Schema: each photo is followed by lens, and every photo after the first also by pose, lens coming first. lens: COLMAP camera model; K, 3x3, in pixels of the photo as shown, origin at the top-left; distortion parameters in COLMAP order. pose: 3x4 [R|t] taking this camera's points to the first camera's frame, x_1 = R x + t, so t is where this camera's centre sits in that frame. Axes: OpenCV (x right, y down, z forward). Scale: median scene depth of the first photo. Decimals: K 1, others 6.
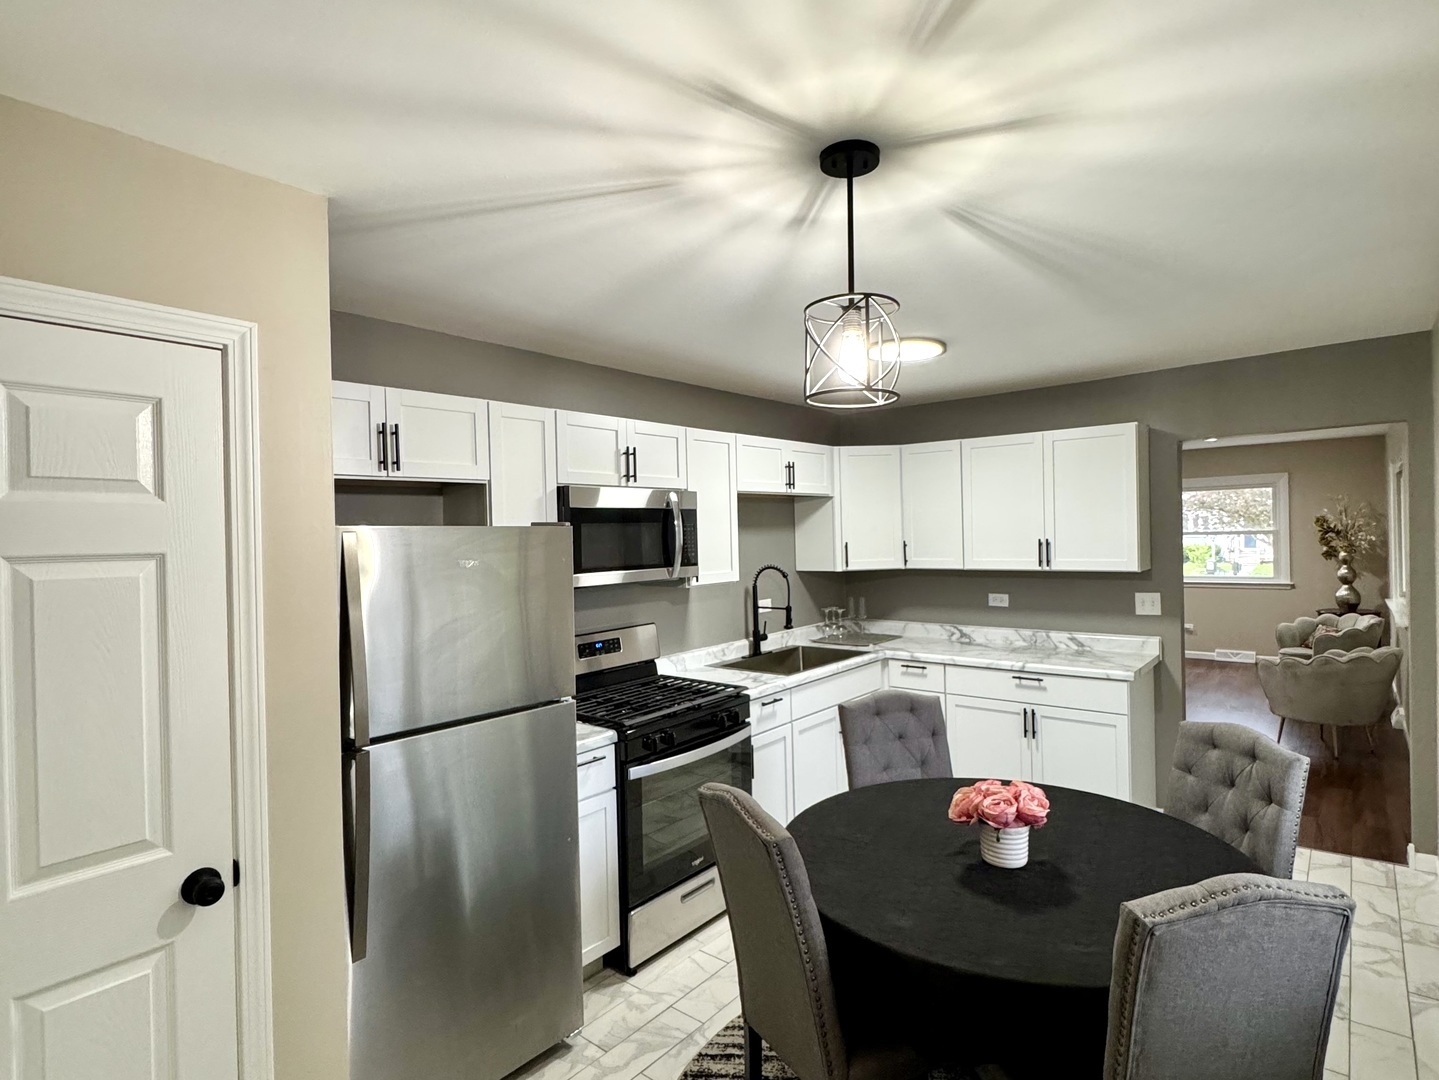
lens RADIAL K [[753.5, 0, 719.5], [0, 753.5, 540.0], [0, 0, 1]] dist [0.000268, -0.000176]
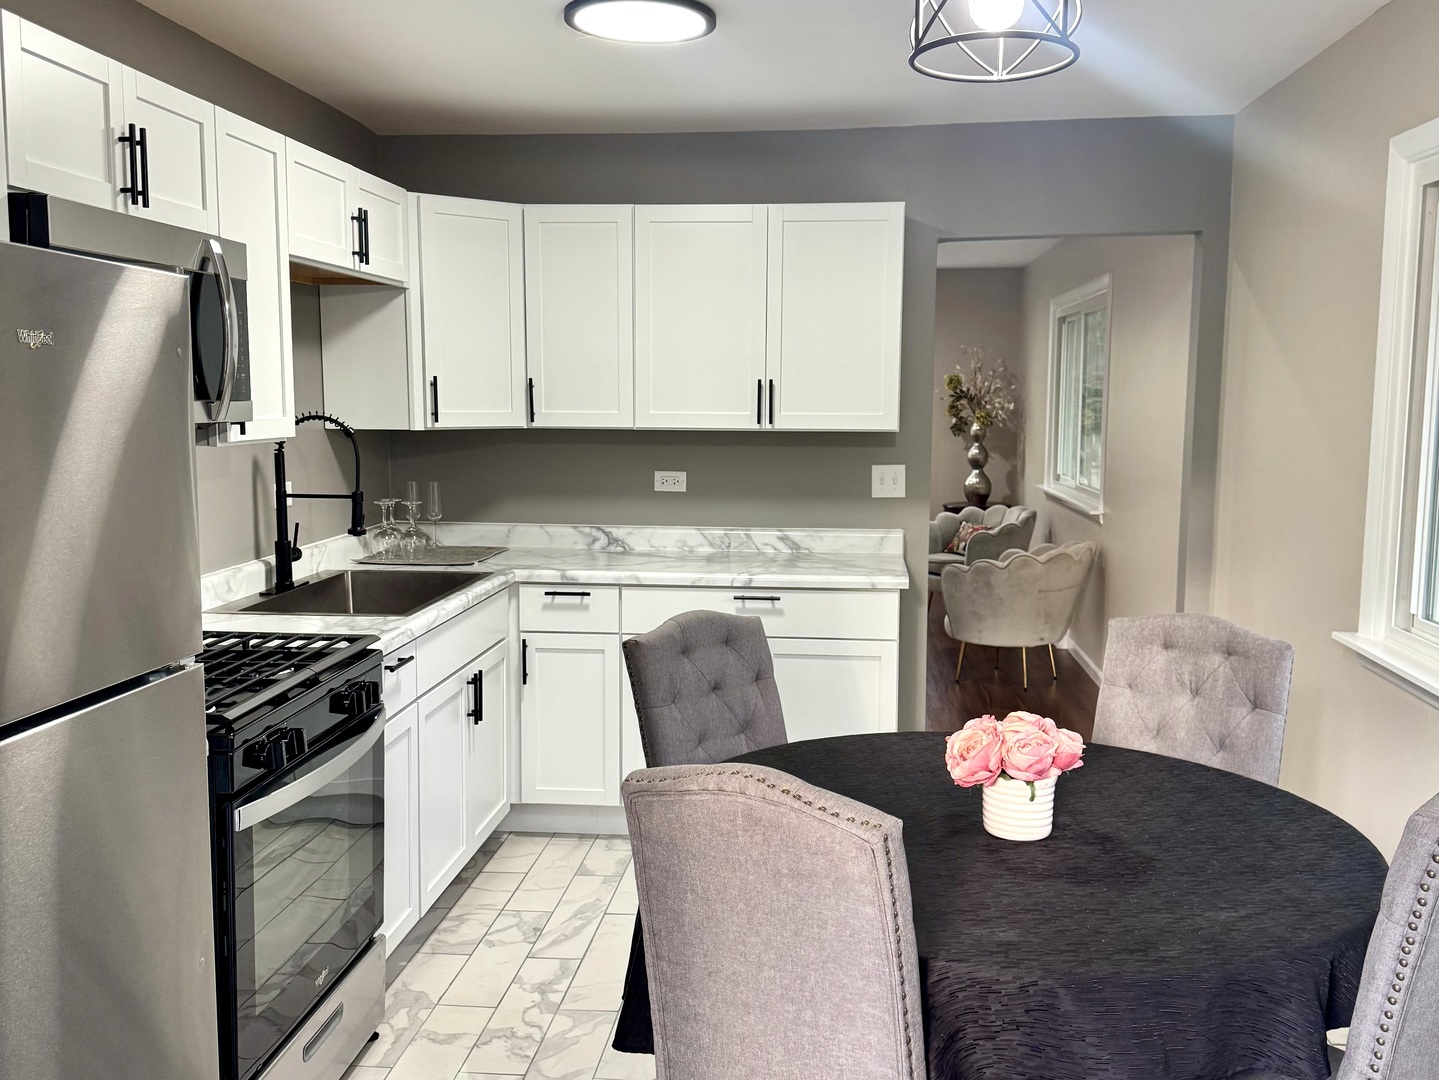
lens RADIAL K [[1332.6, 0, 719.5], [0, 1332.6, 540.0], [0, 0, 1]] dist [0.128657, -0.247678]
pose [[0.827398, -0.030698, 0.560777, -0.216949], [-0.022449, 0.995899, 0.087640, 0.032943], [-0.561168, -0.085102, 0.823315, 0.085835]]
